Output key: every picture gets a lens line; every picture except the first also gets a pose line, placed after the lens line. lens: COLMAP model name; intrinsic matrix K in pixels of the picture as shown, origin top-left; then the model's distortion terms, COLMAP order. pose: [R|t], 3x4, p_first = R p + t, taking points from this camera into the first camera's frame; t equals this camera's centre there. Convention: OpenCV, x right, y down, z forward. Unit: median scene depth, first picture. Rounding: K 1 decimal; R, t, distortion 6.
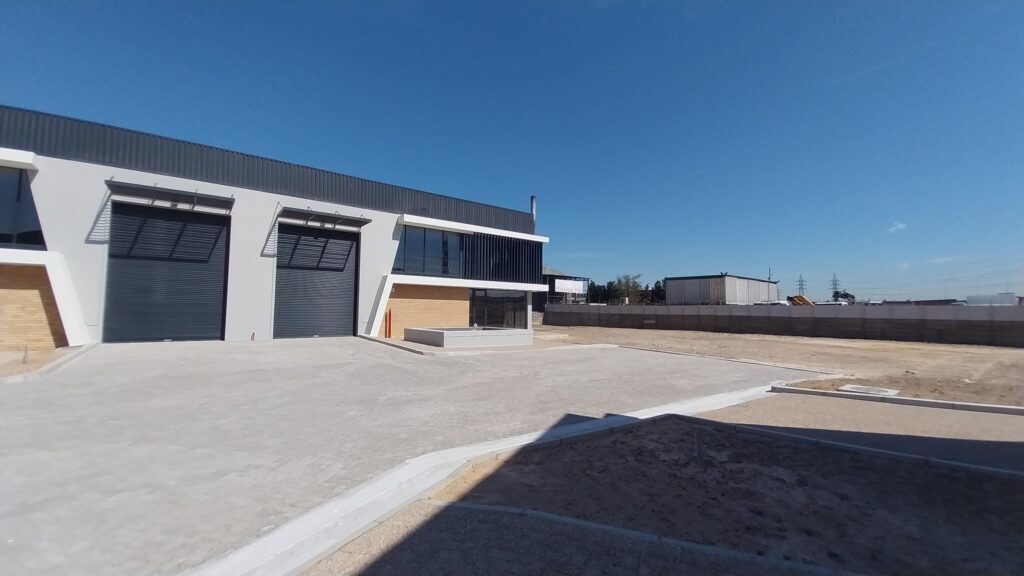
lens RADIAL K [[406.2, 0, 514.0], [0, 406.2, 288.5], [0, 0, 1]] dist [0.030530, -0.018669]
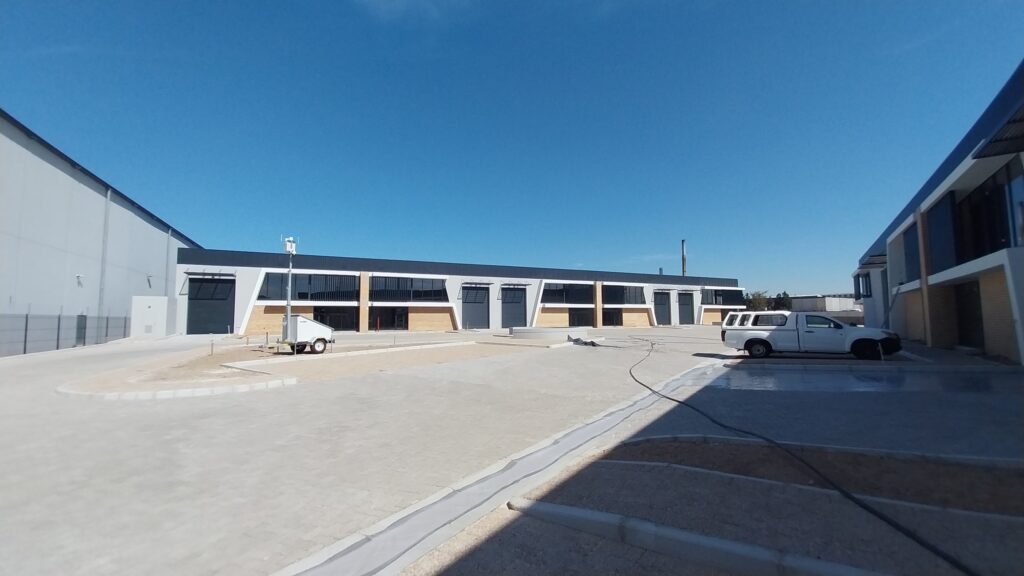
lens RADIAL K [[406.2, 0, 514.0], [0, 406.2, 288.5], [0, 0, 1]] dist [0.030530, -0.018669]
pose [[0.977006, -0.035553, -0.210225, 0.115485], [0.030864, 0.999197, -0.025542, -0.089585], [0.210964, 0.018466, 0.977319, -1.974722]]
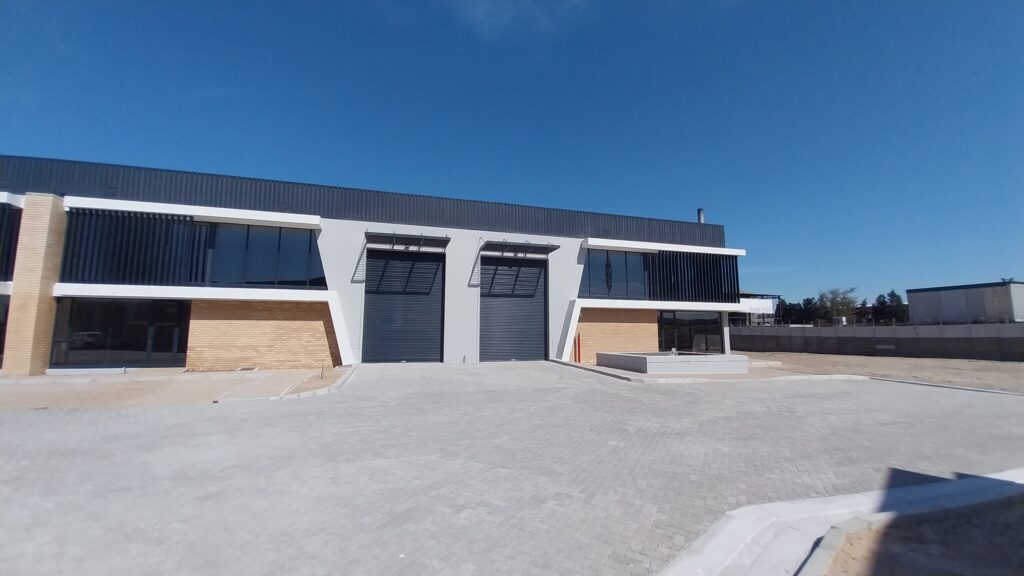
lens RADIAL K [[406.2, 0, 514.0], [0, 406.2, 288.5], [0, 0, 1]] dist [0.030530, -0.018669]
pose [[0.931016, -0.050772, -0.361430, -0.109749], [0.028980, 0.997434, -0.065466, 0.002664], [0.363827, 0.050476, 0.930098, 0.012739]]
